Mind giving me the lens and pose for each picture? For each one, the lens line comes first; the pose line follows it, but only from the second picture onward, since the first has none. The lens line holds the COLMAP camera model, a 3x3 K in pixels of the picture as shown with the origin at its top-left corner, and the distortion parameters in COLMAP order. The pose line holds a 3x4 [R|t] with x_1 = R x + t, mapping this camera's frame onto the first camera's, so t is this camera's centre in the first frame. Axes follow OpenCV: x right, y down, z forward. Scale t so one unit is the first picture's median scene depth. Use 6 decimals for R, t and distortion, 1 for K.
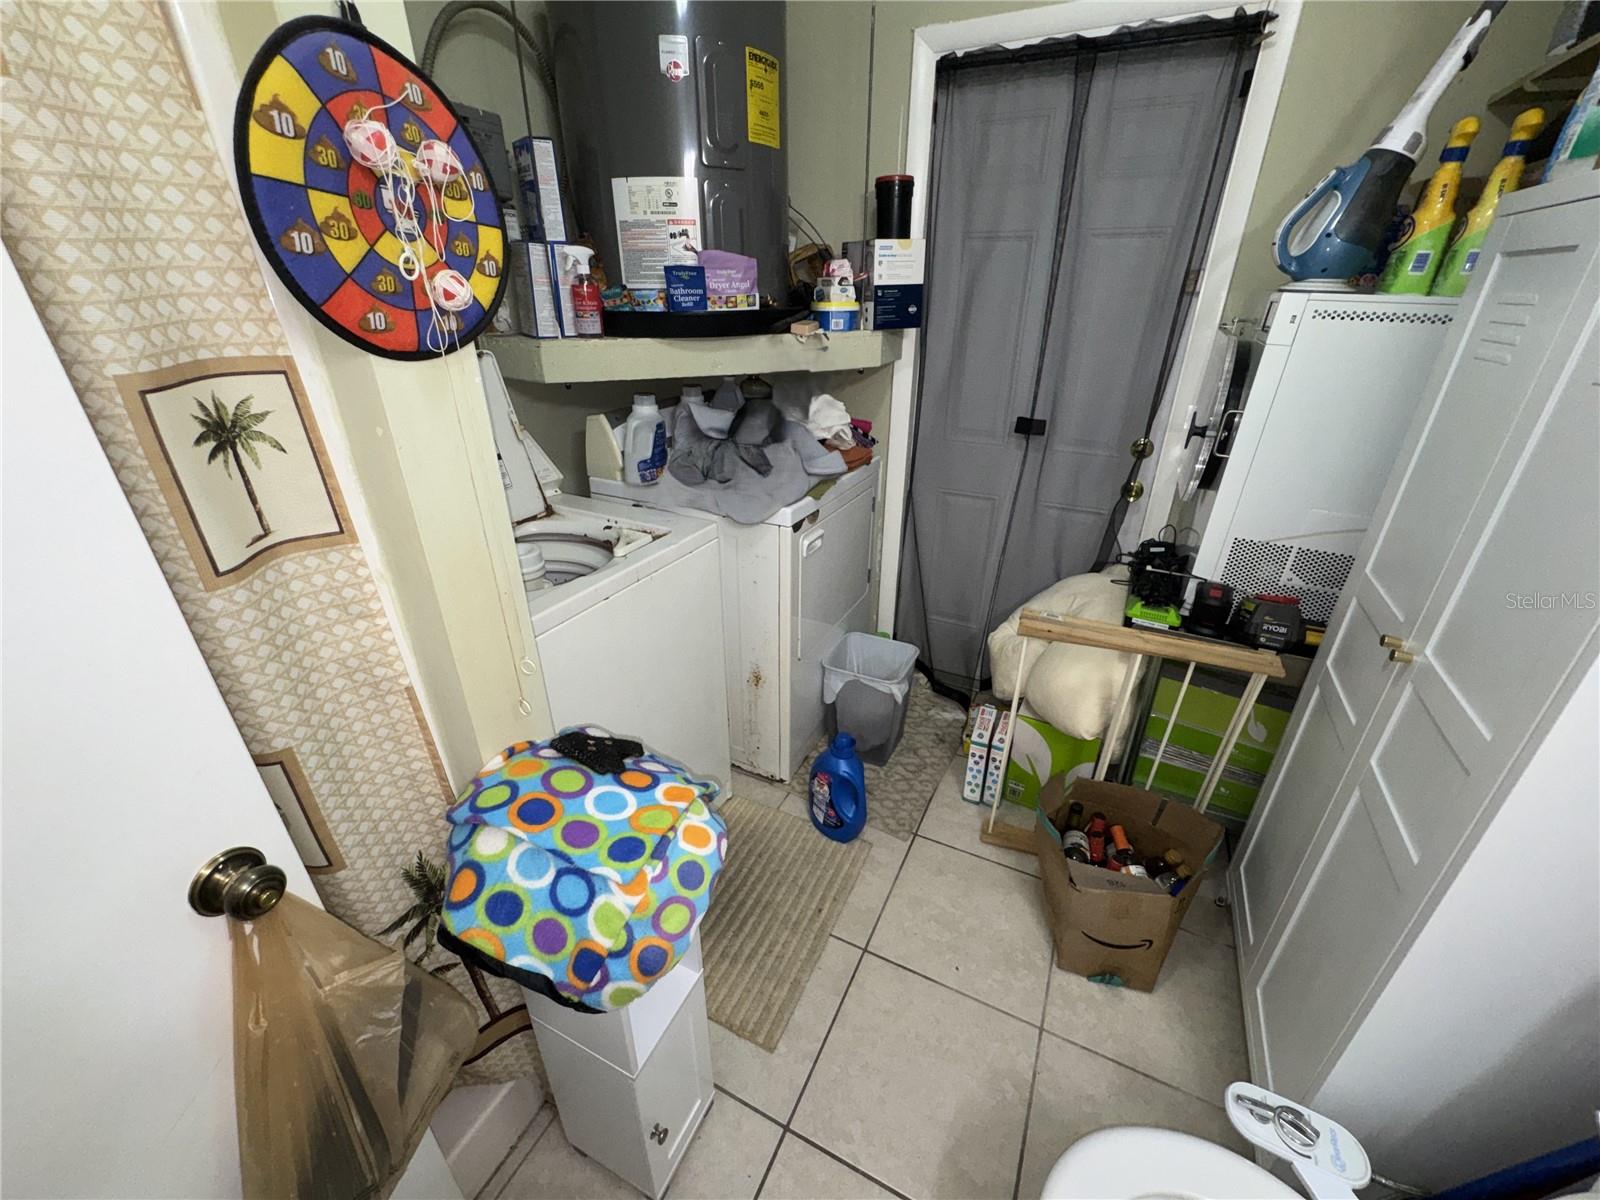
lens RADIAL K [[640.7, 0, 800.0], [0, 640.7, 600.0], [0, 0, 1]] dist [-0.001806, -0.000019]
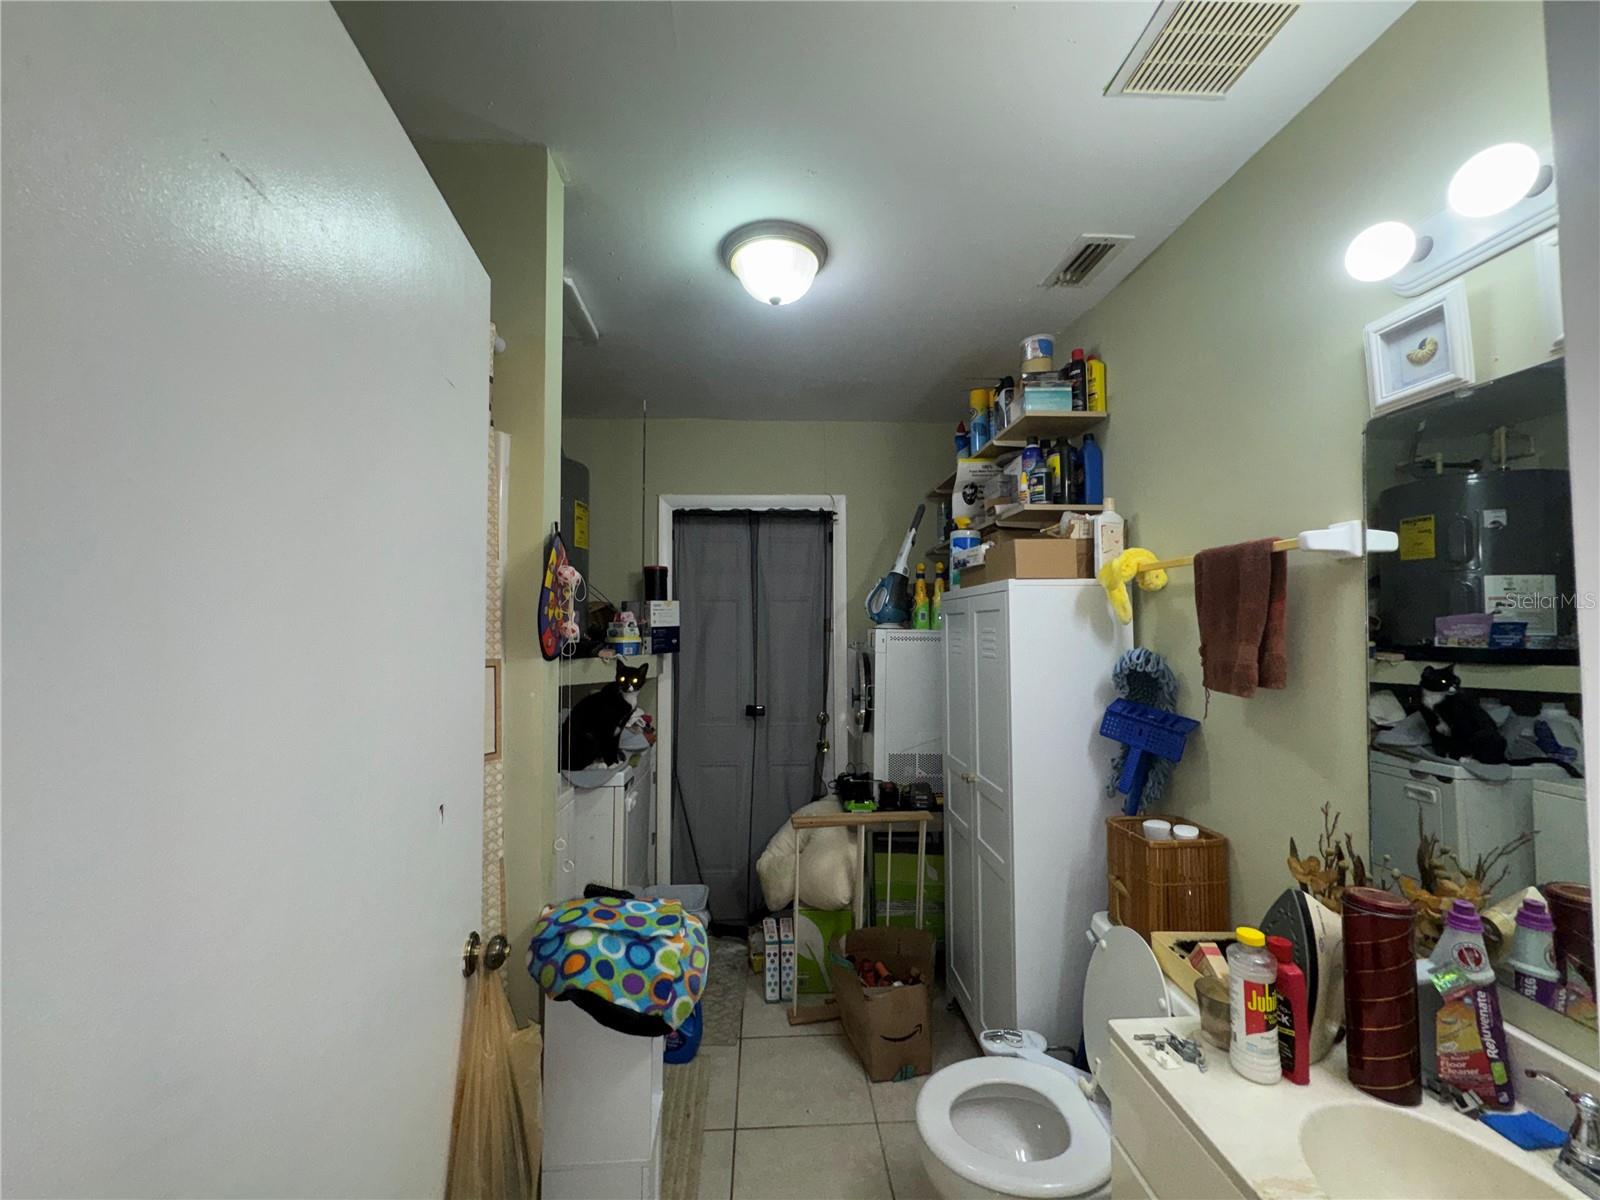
lens RADIAL K [[639.7, 0, 800.0], [0, 639.7, 600.0], [0, 0, 1]] dist [-0.000313, -0.000574]
pose [[0.869956, 0.017297, 0.492826, -0.393661], [0.220593, 0.880167, -0.420291, 0.206601], [-0.441039, 0.474349, 0.761891, -0.420763]]
